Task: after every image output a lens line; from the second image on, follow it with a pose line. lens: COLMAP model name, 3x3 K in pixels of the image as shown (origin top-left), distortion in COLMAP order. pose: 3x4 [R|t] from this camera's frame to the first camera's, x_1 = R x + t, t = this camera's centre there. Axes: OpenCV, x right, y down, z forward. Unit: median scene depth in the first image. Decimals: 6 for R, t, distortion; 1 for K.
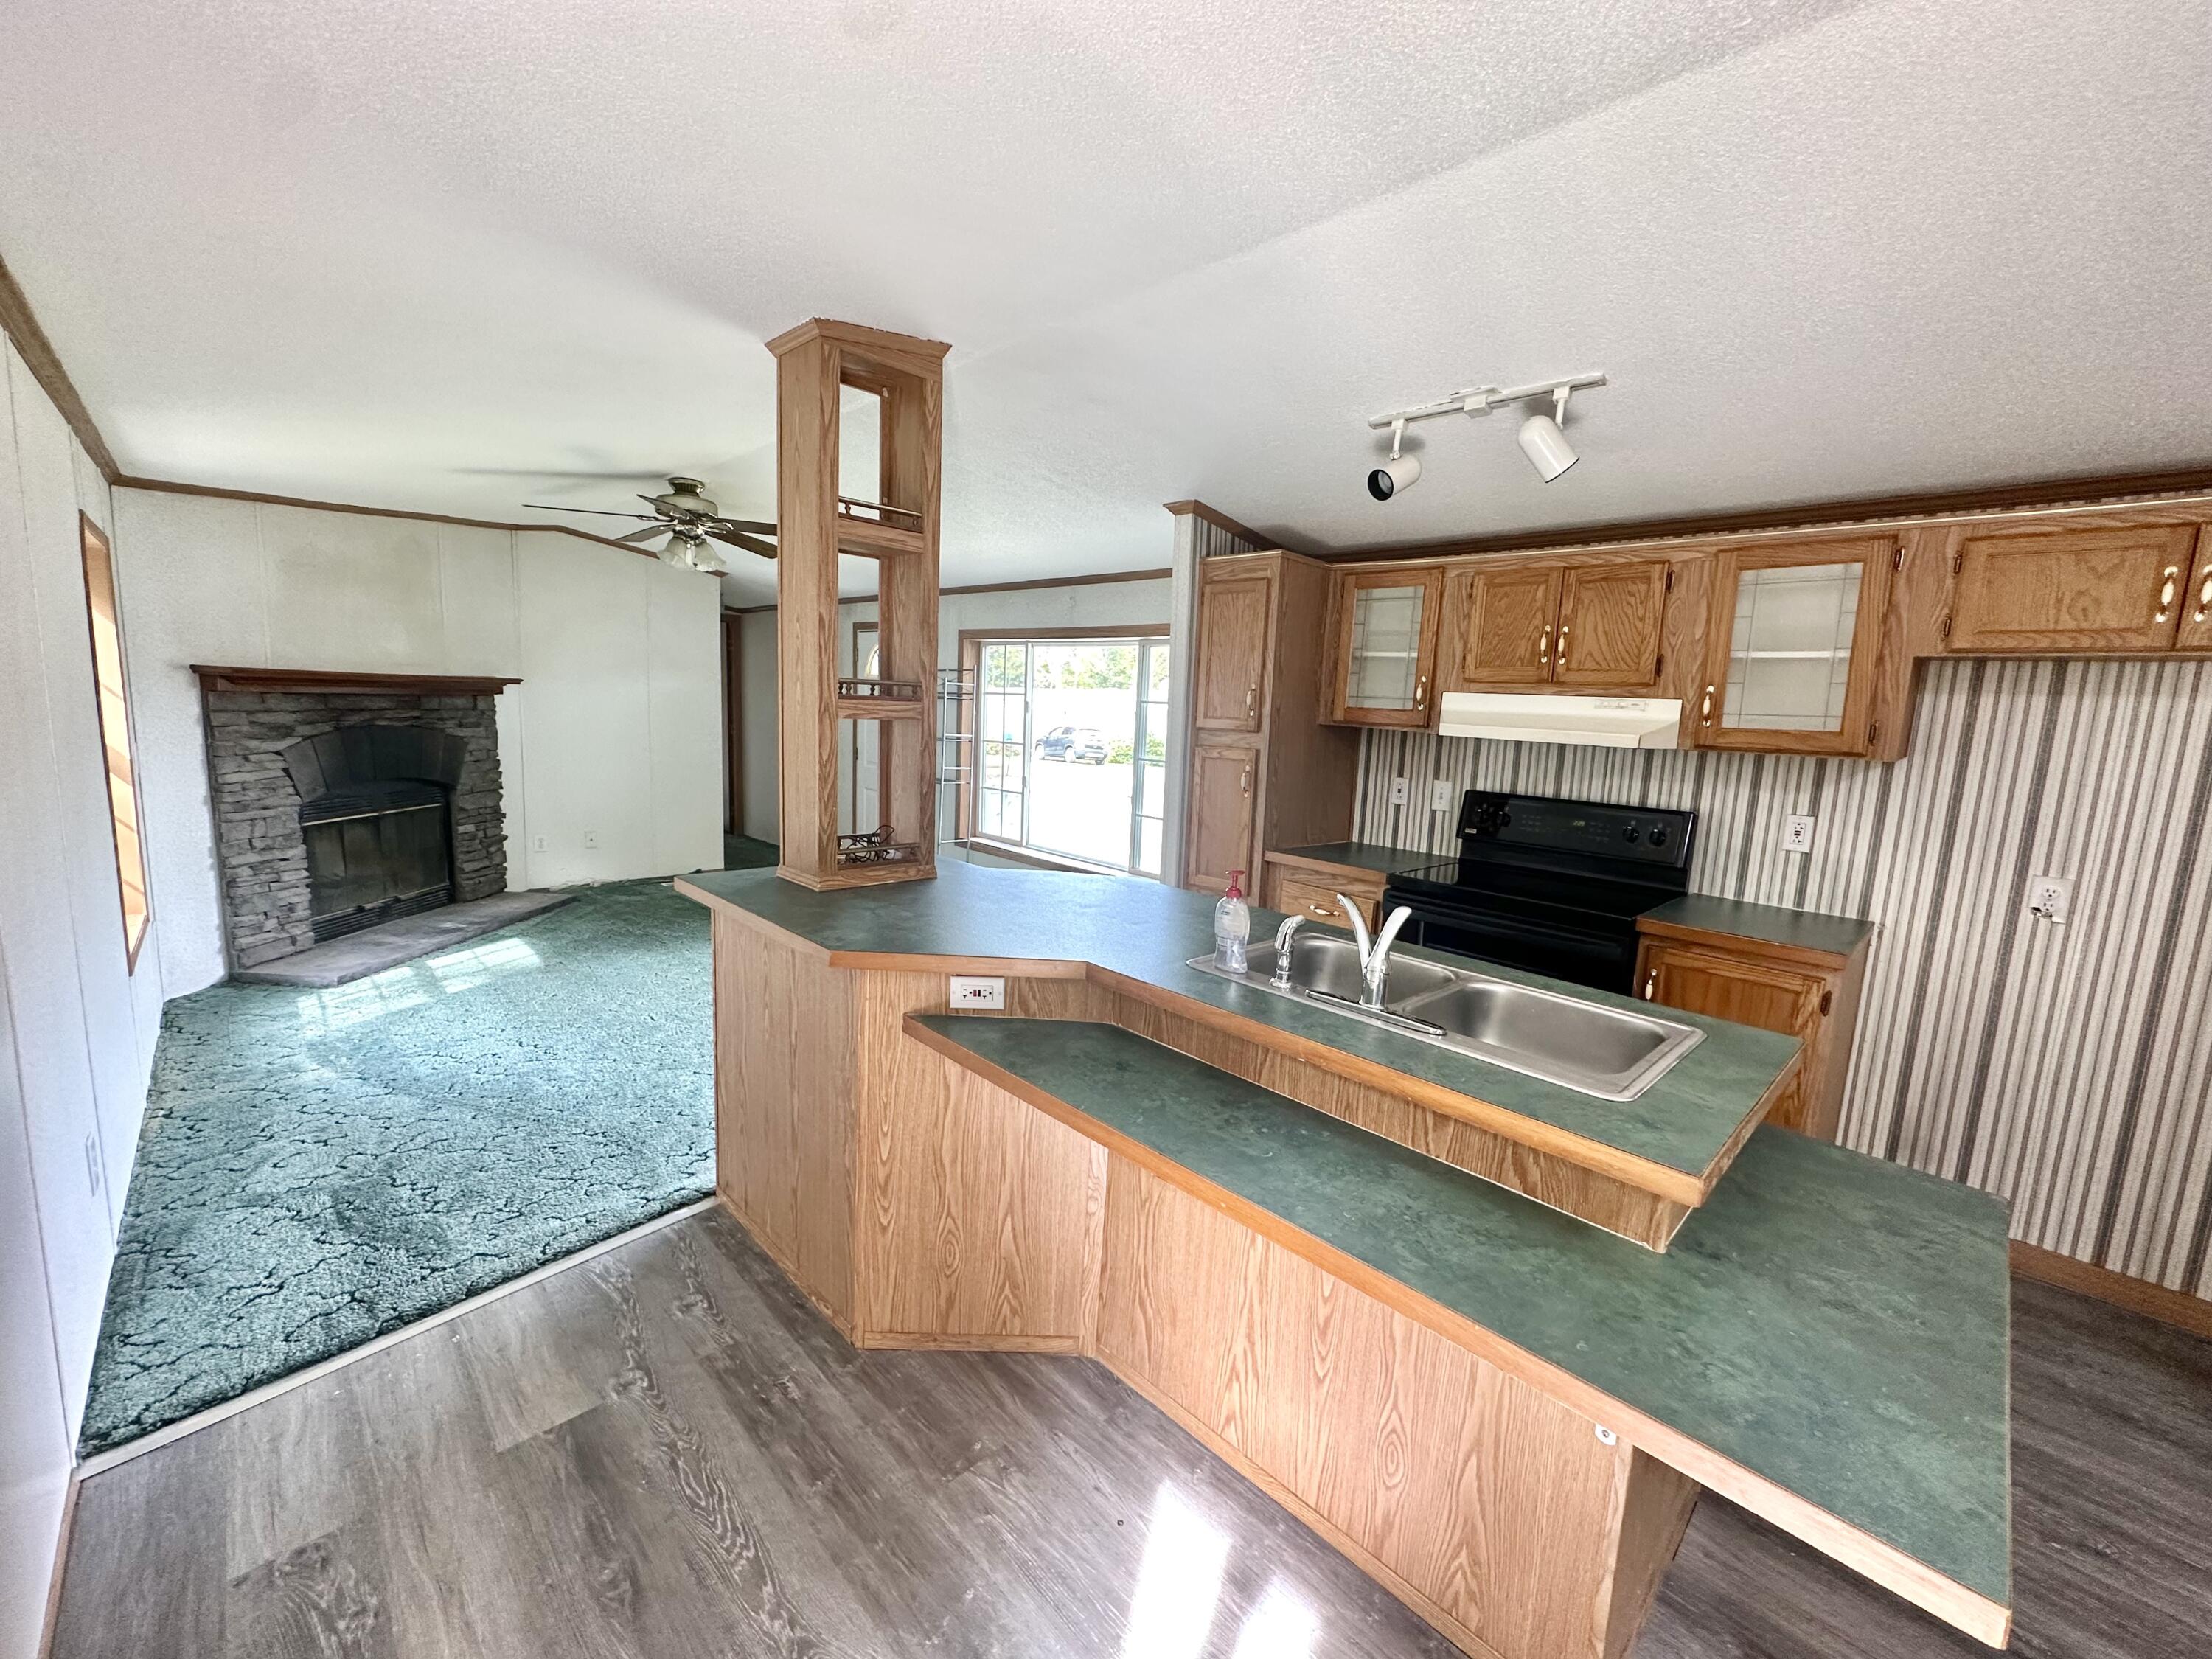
lens RADIAL K [[883.5, 0, 1104.4], [0, 883.5, 827.1], [0, 0, 1]] dist [-0.004017, 0.000725]
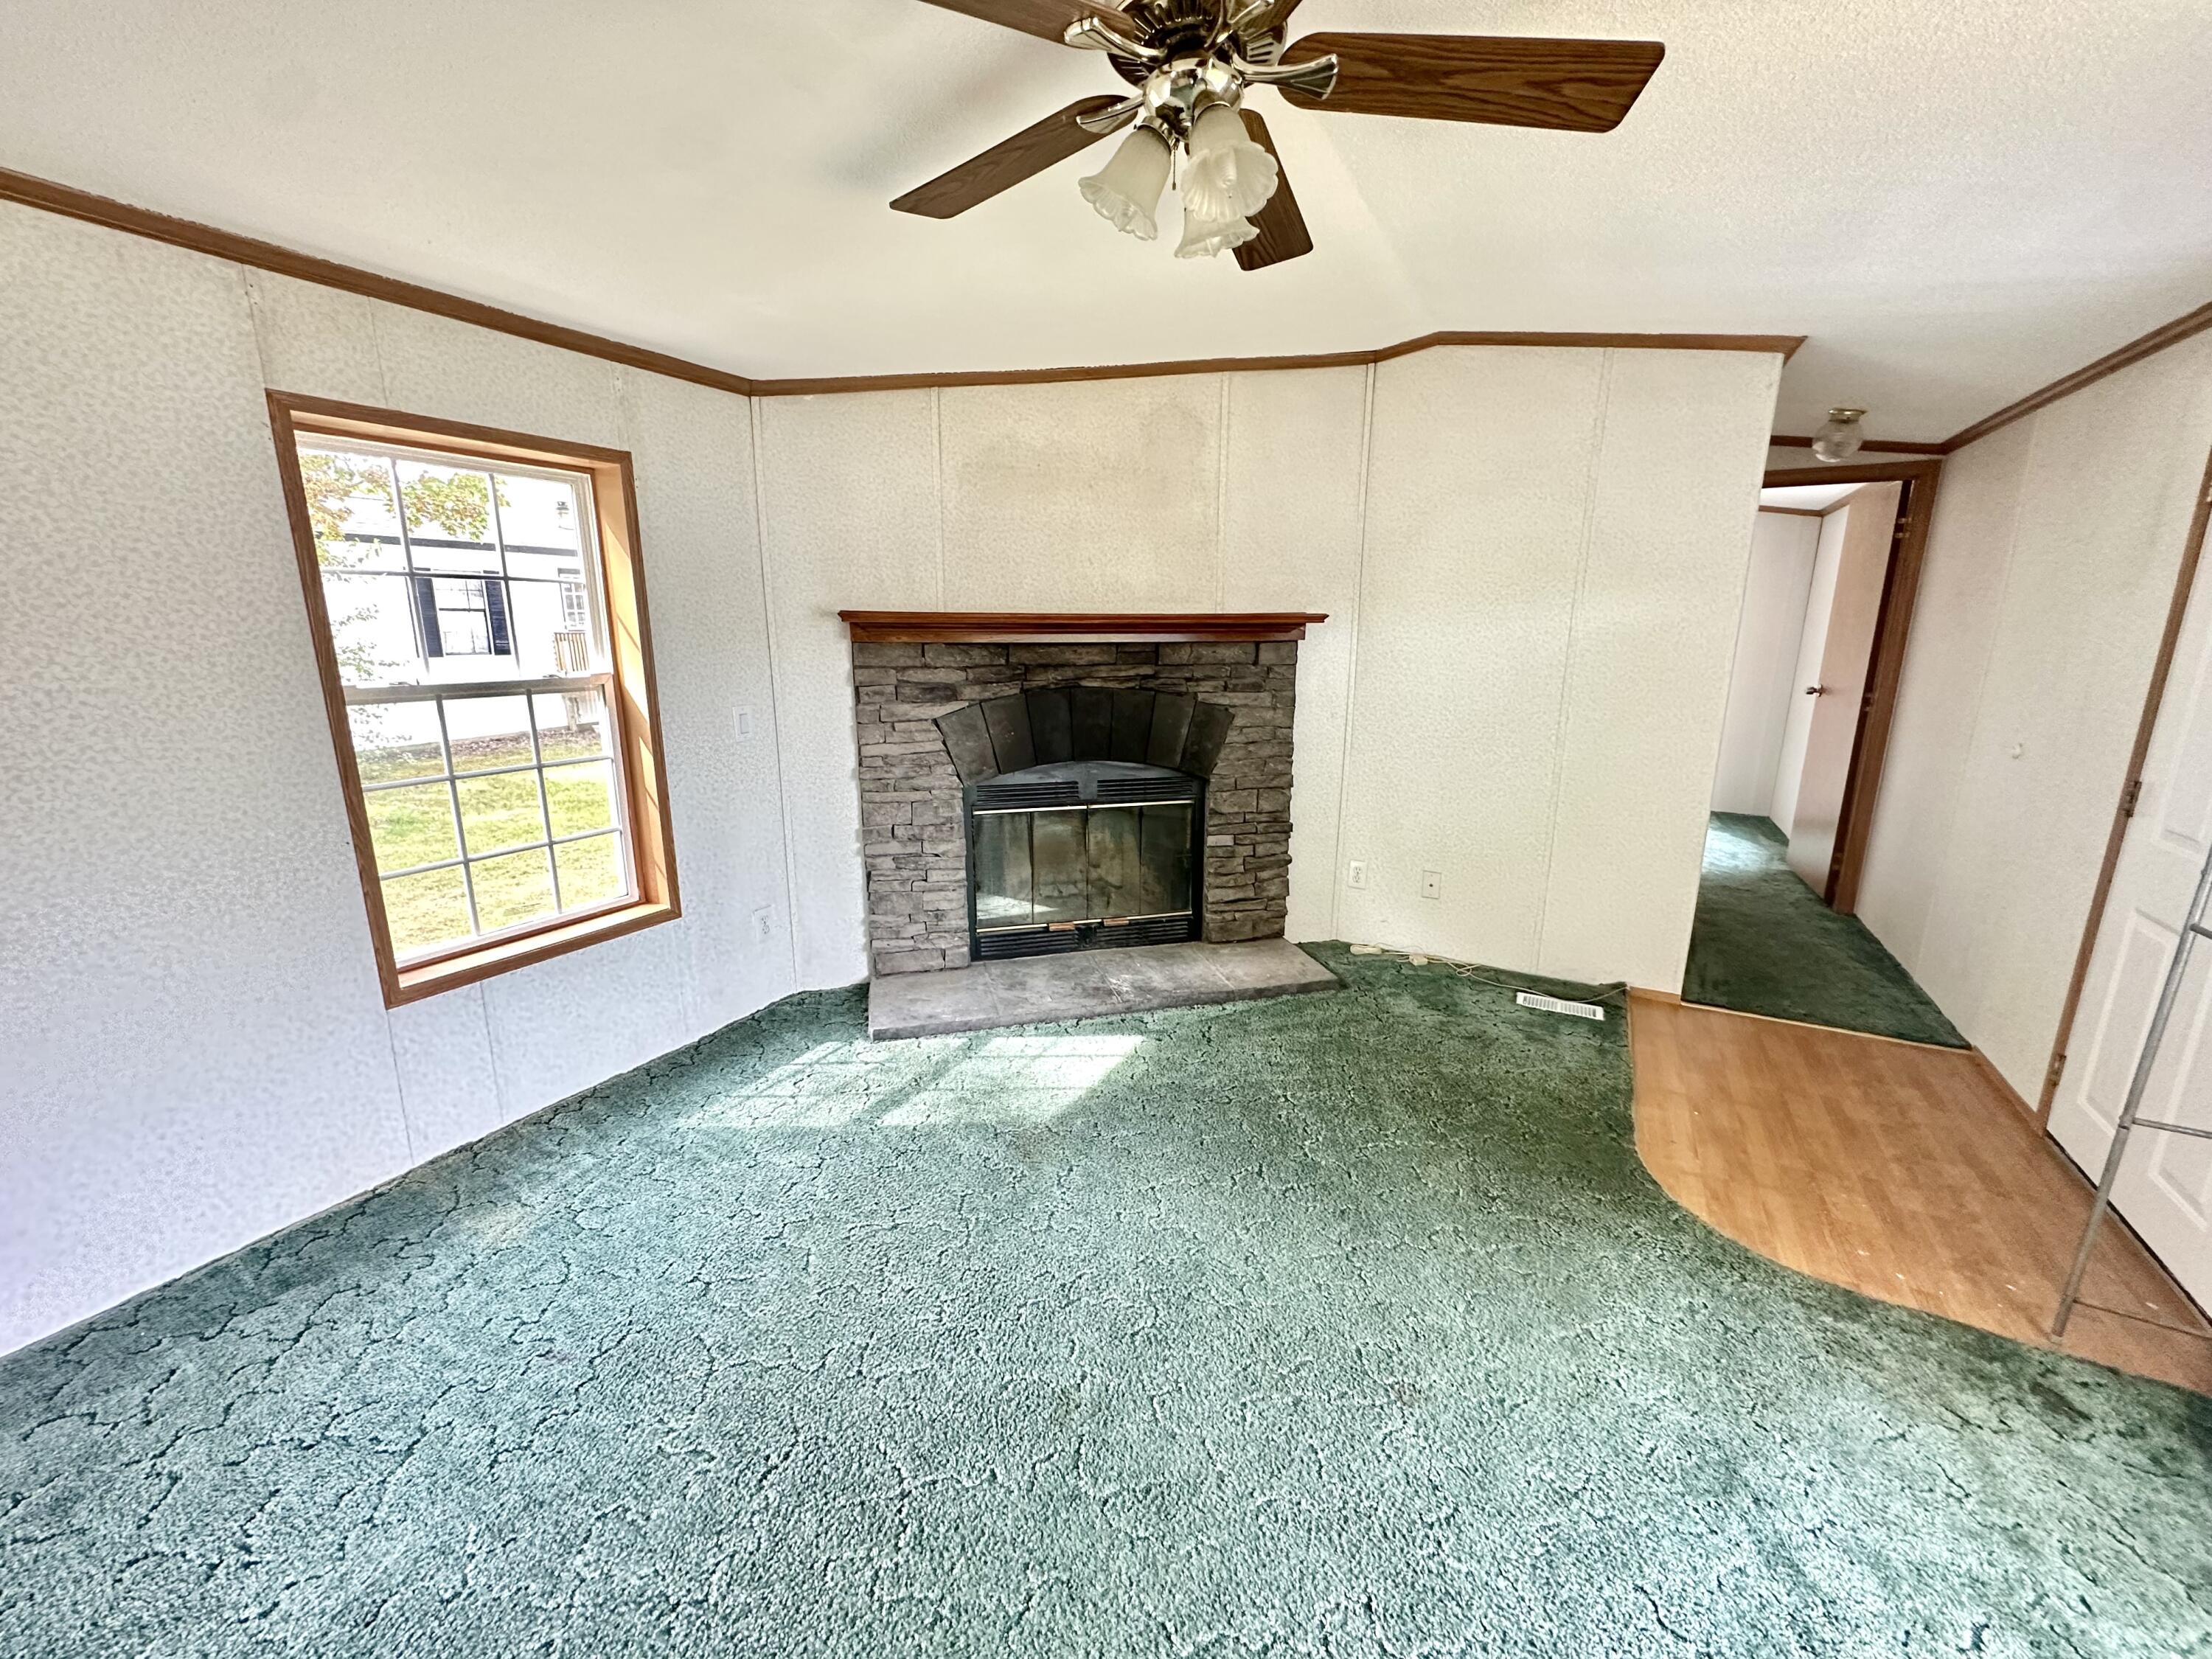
lens RADIAL K [[883.5, 0, 1104.4], [0, 883.5, 827.1], [0, 0, 1]] dist [-0.004017, 0.000725]
pose [[0.287922, 0.171354, -0.942199, -0.145507], [-0.123148, 0.982318, 0.141018, -0.126709], [0.949703, 0.075428, 0.303933, 0.954510]]
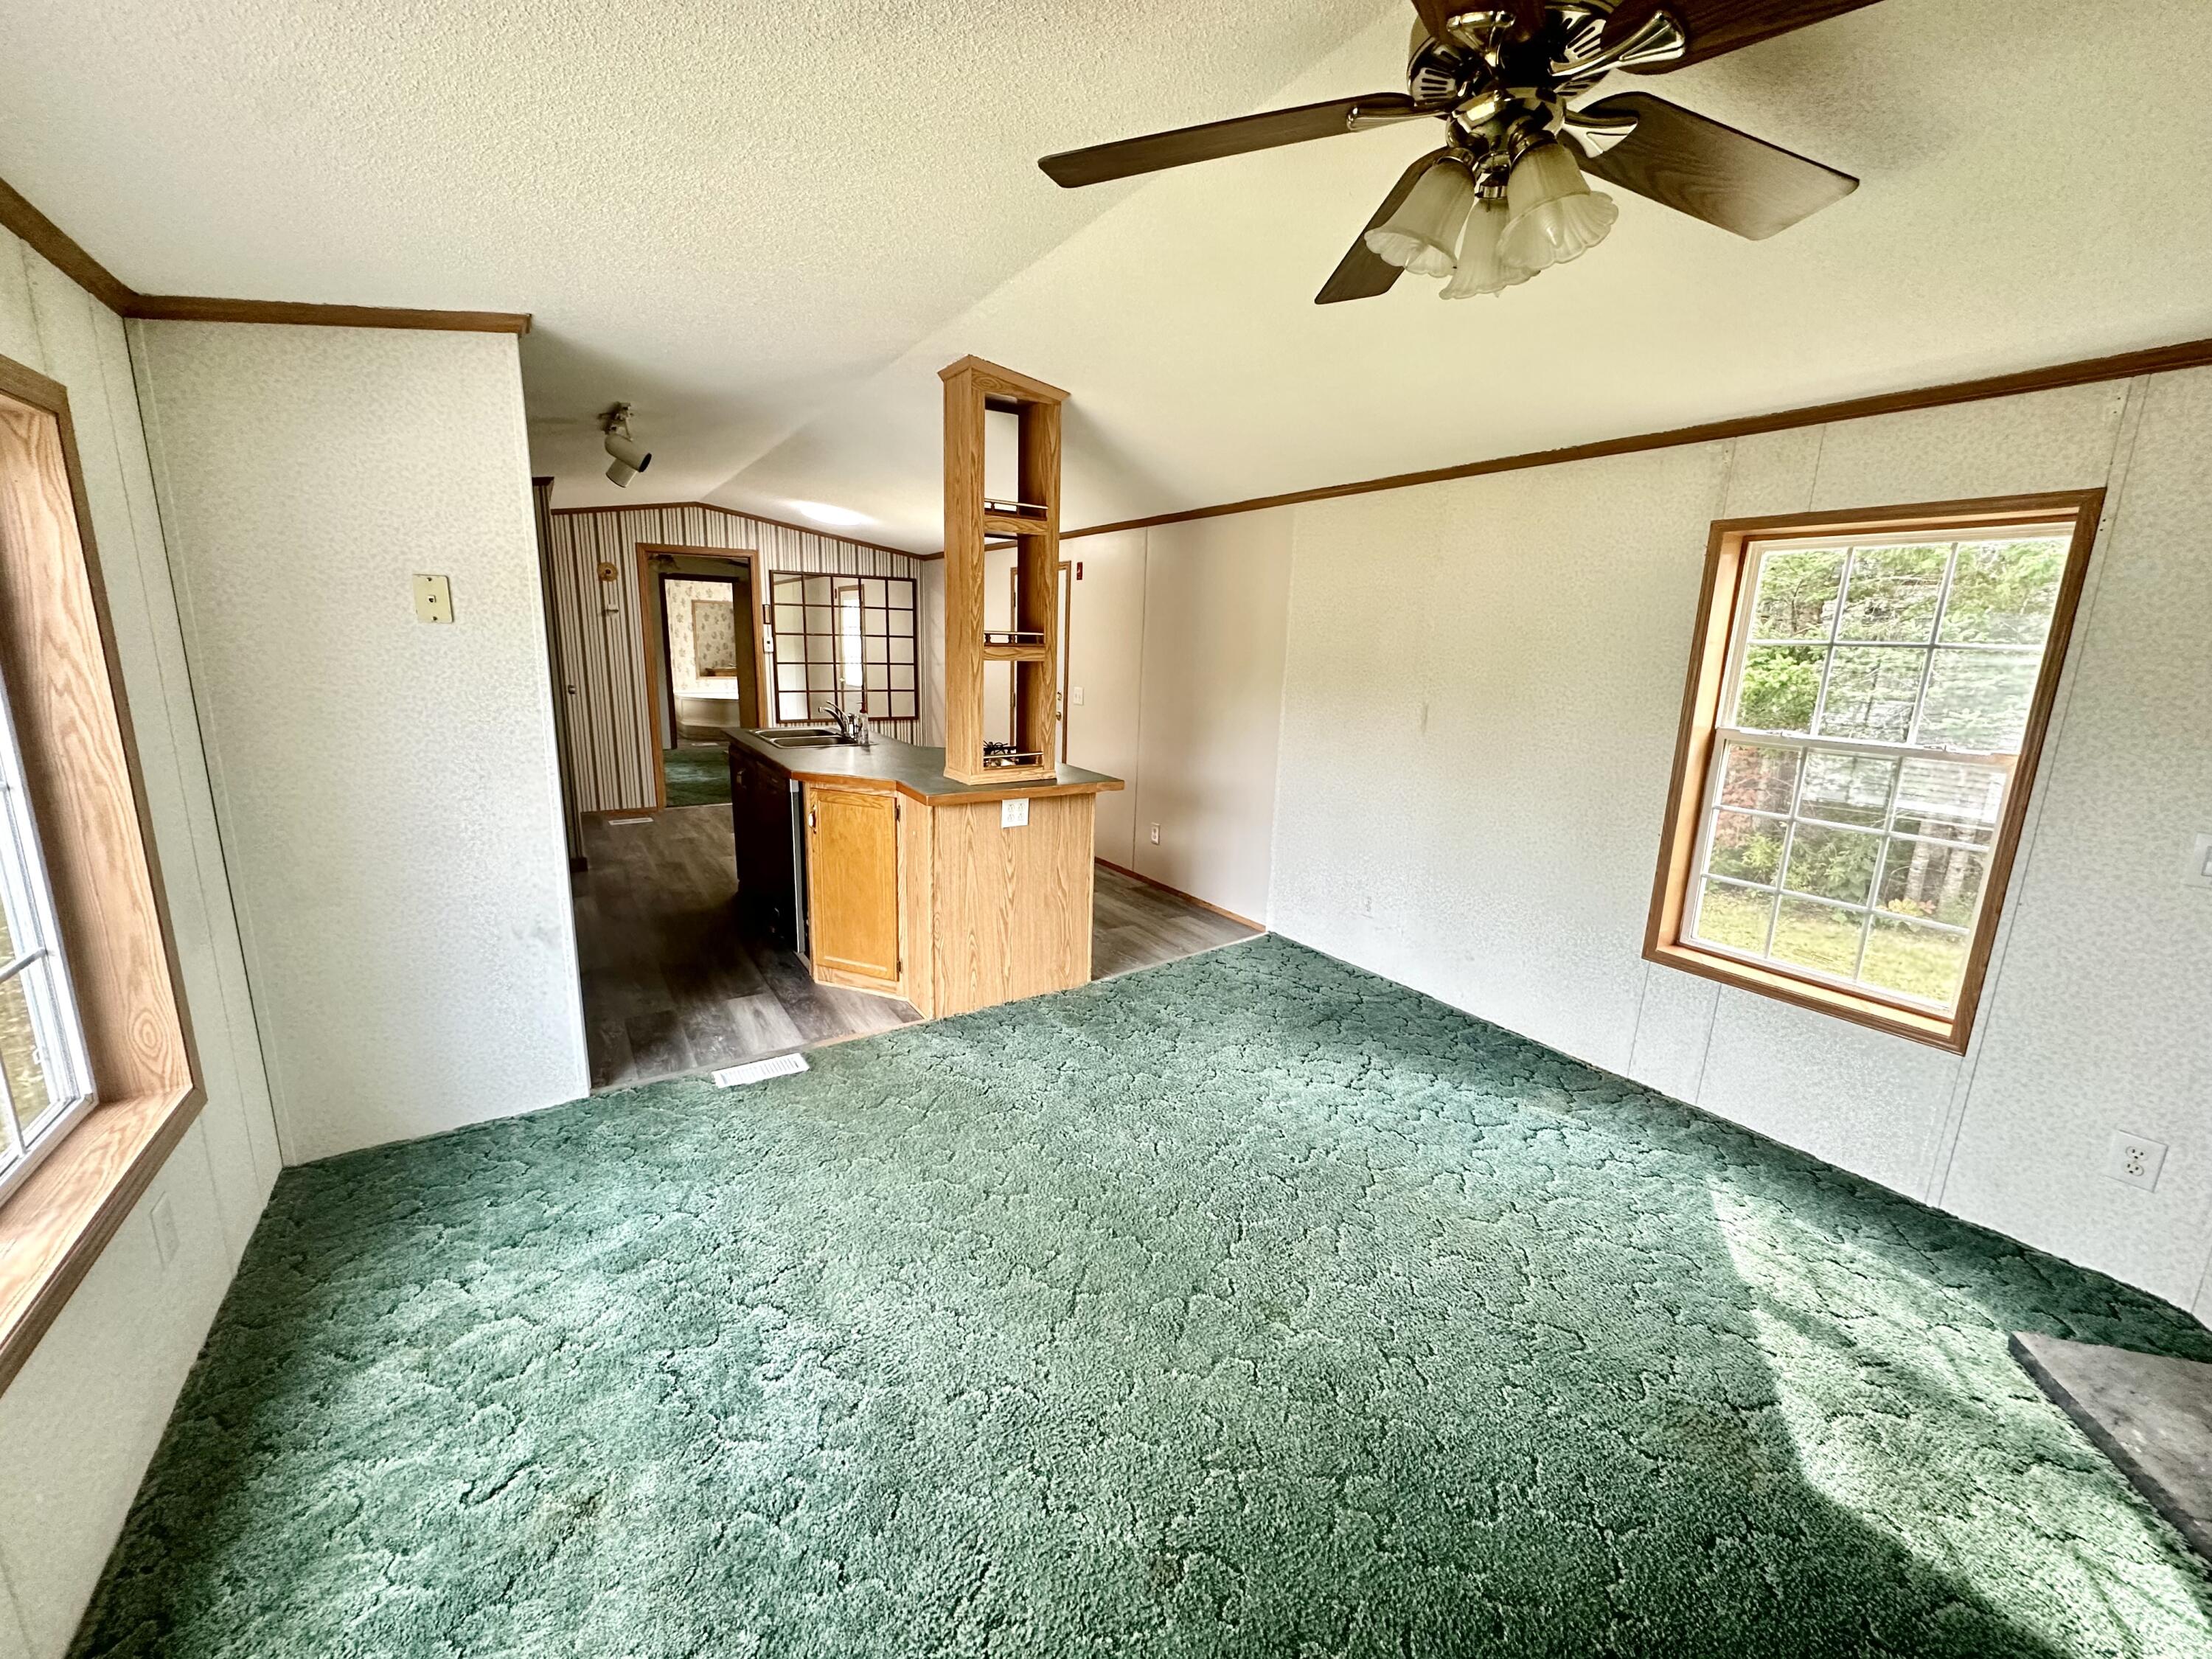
lens RADIAL K [[883.5, 0, 1104.4], [0, 883.5, 827.1], [0, 0, 1]] dist [-0.004017, 0.000725]
pose [[-0.976271, -0.114229, 0.183974, -0.452951], [-0.043588, 0.935829, 0.349750, -0.231856], [-0.212120, 0.333431, -0.918601, 1.462733]]
